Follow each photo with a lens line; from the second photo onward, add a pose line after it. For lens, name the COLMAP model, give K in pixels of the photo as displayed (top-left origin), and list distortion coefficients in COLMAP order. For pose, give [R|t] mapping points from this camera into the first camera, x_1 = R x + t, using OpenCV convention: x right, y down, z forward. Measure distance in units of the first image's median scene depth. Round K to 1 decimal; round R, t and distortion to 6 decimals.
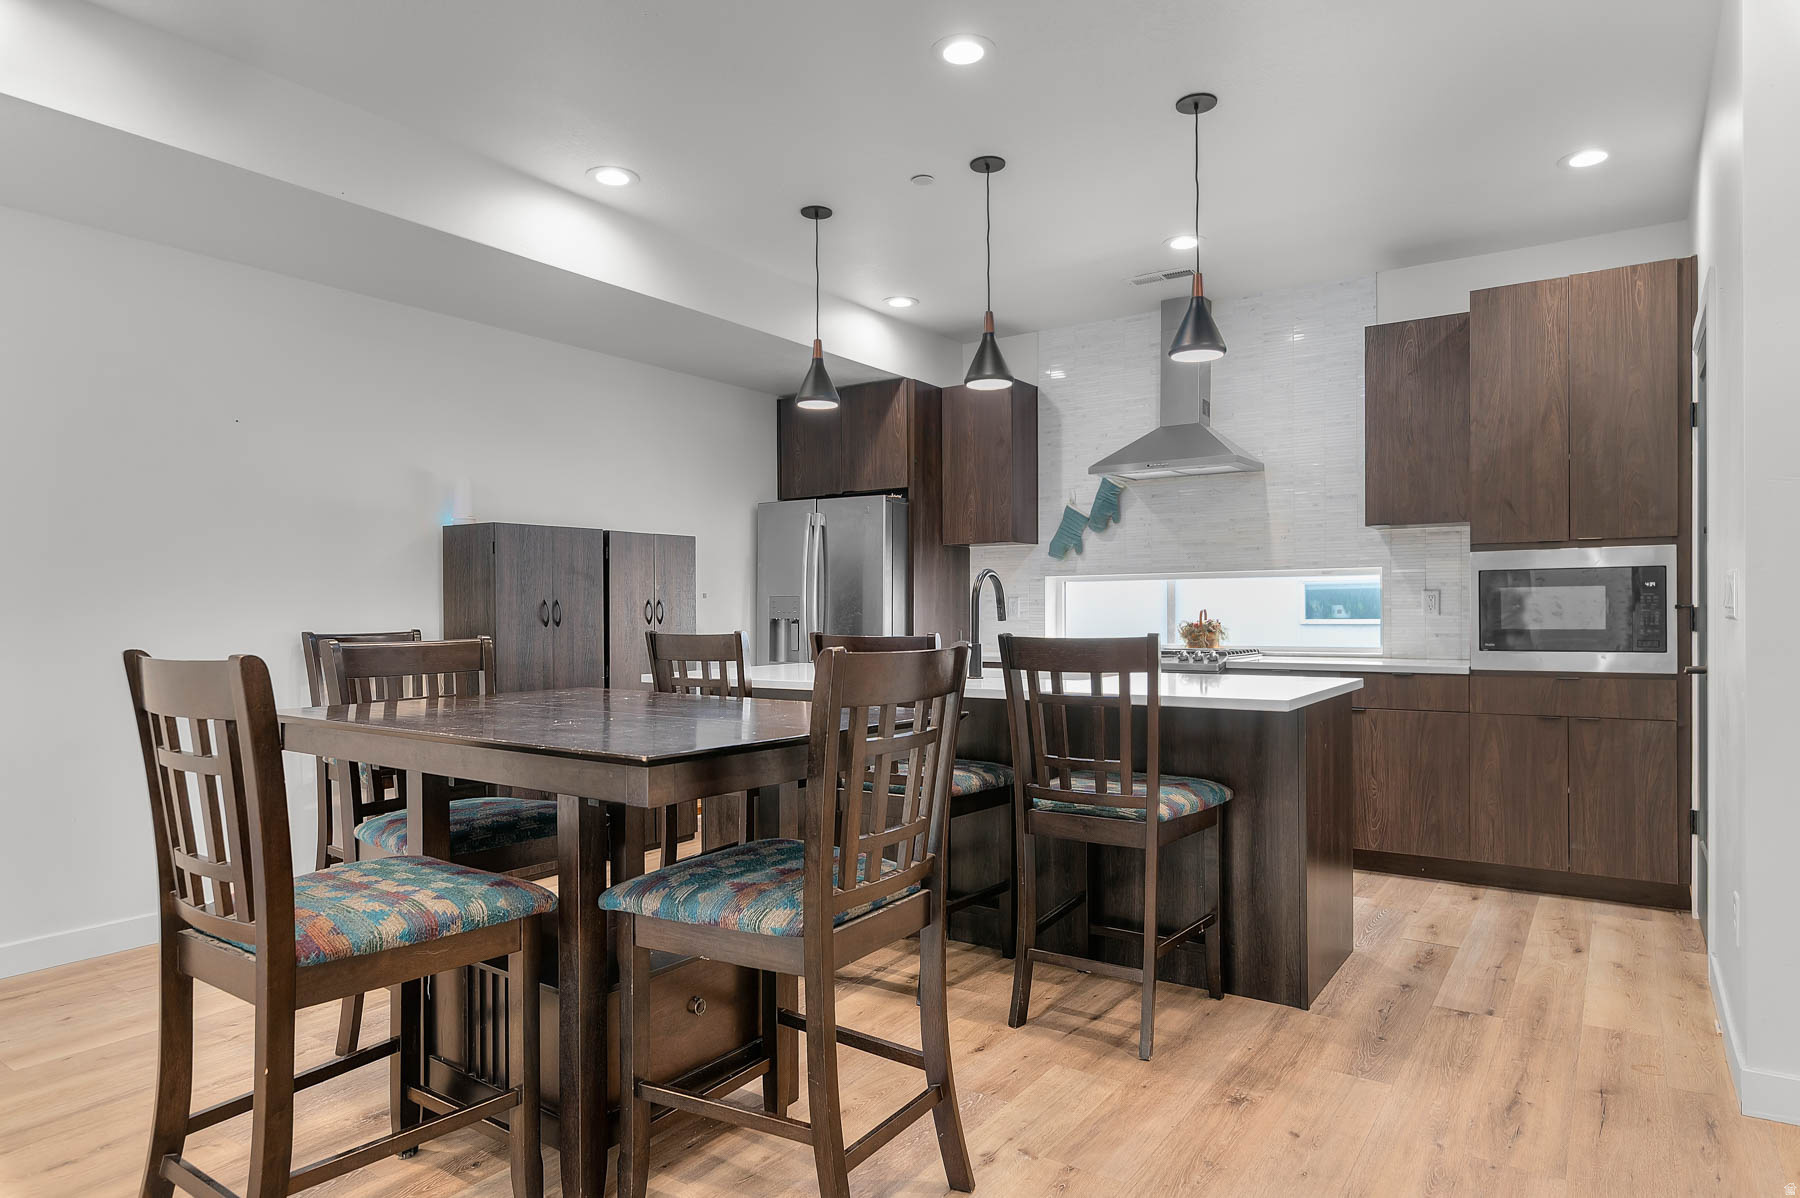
lens RADIAL K [[1031.8, 0, 906.9], [0, 1031.8, 609.2], [0, 0, 1]] dist [0.014005, -0.003187]
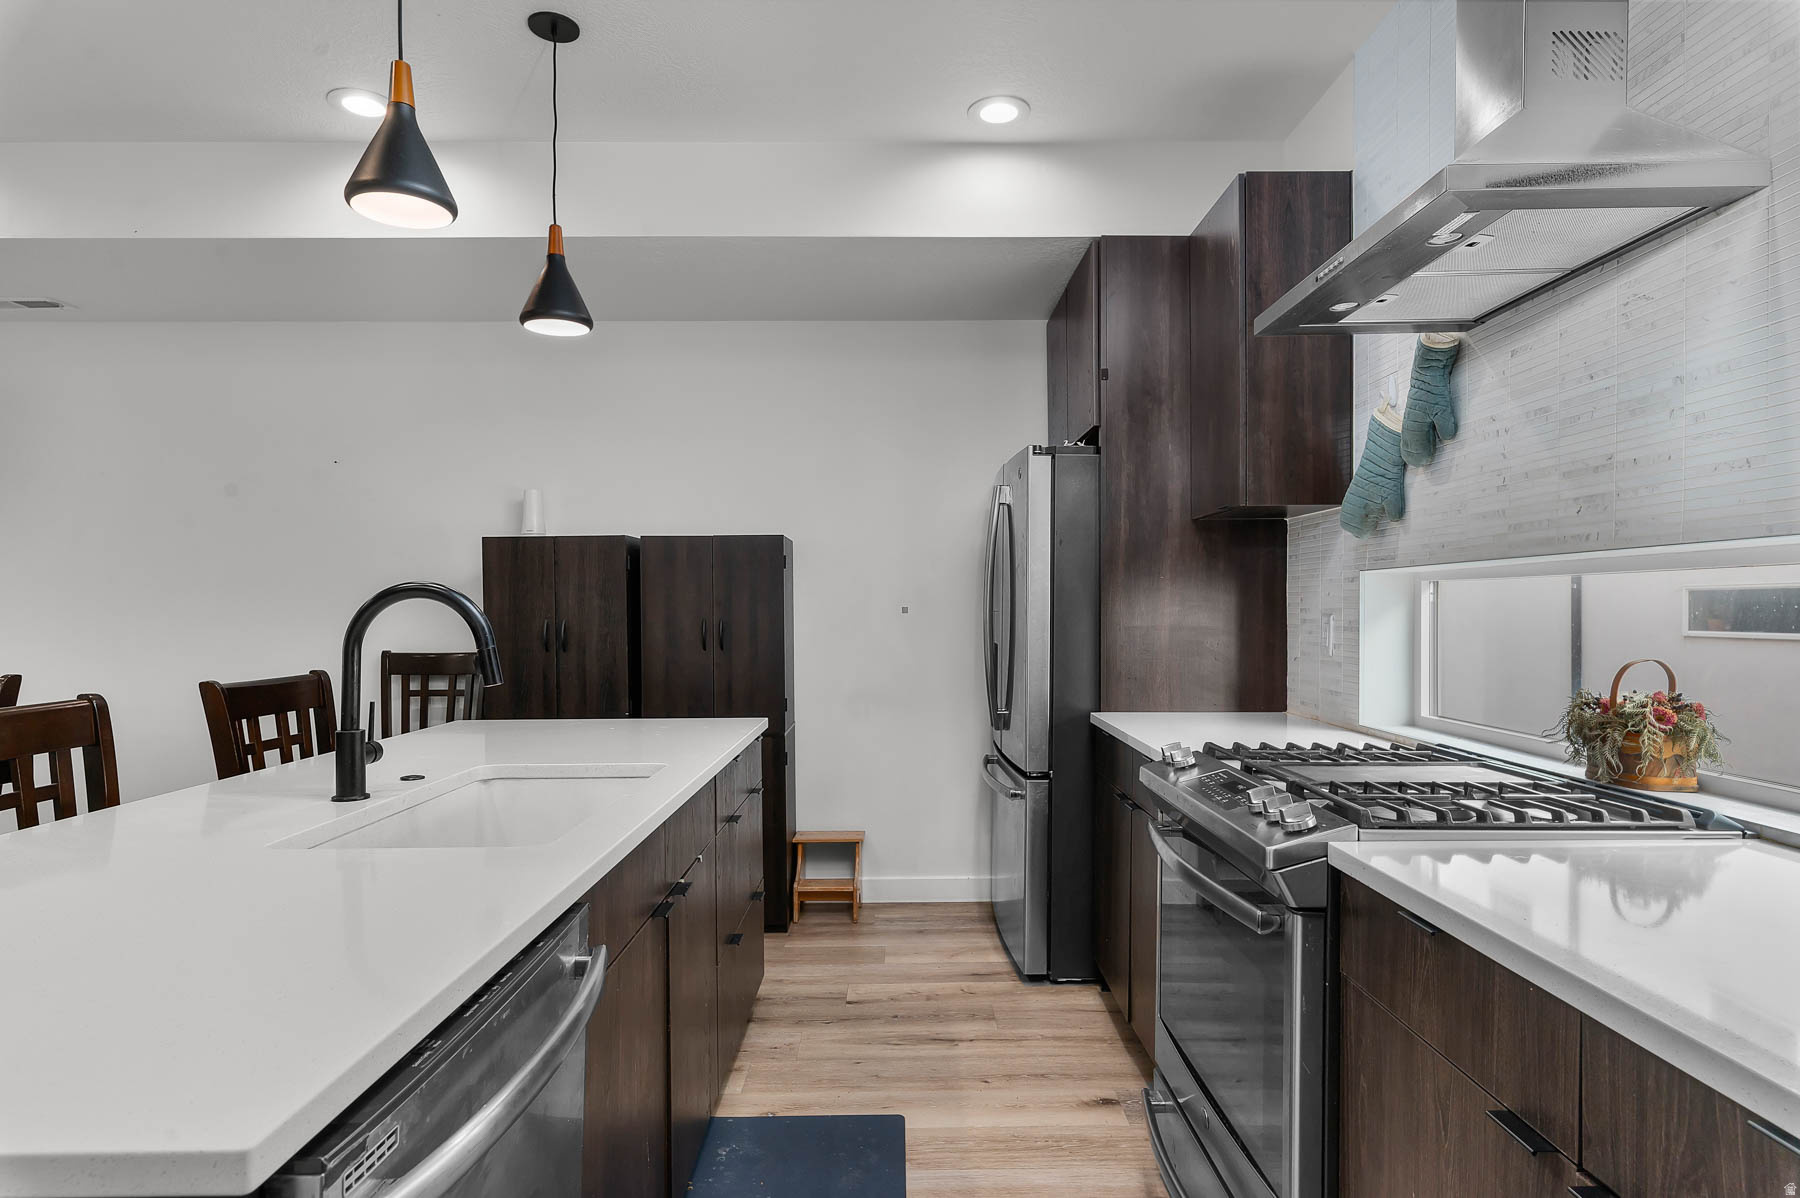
lens RADIAL K [[943.4, 0, 901.5], [0, 943.4, 607.7], [0, 0, 1]] dist [0.000774, 0.000298]
pose [[0.573986, 0.007489, -0.818831, 0.521804], [0.000063, 0.999958, 0.009189, -0.029675], [0.818865, -0.005326, 0.573961, 0.843057]]
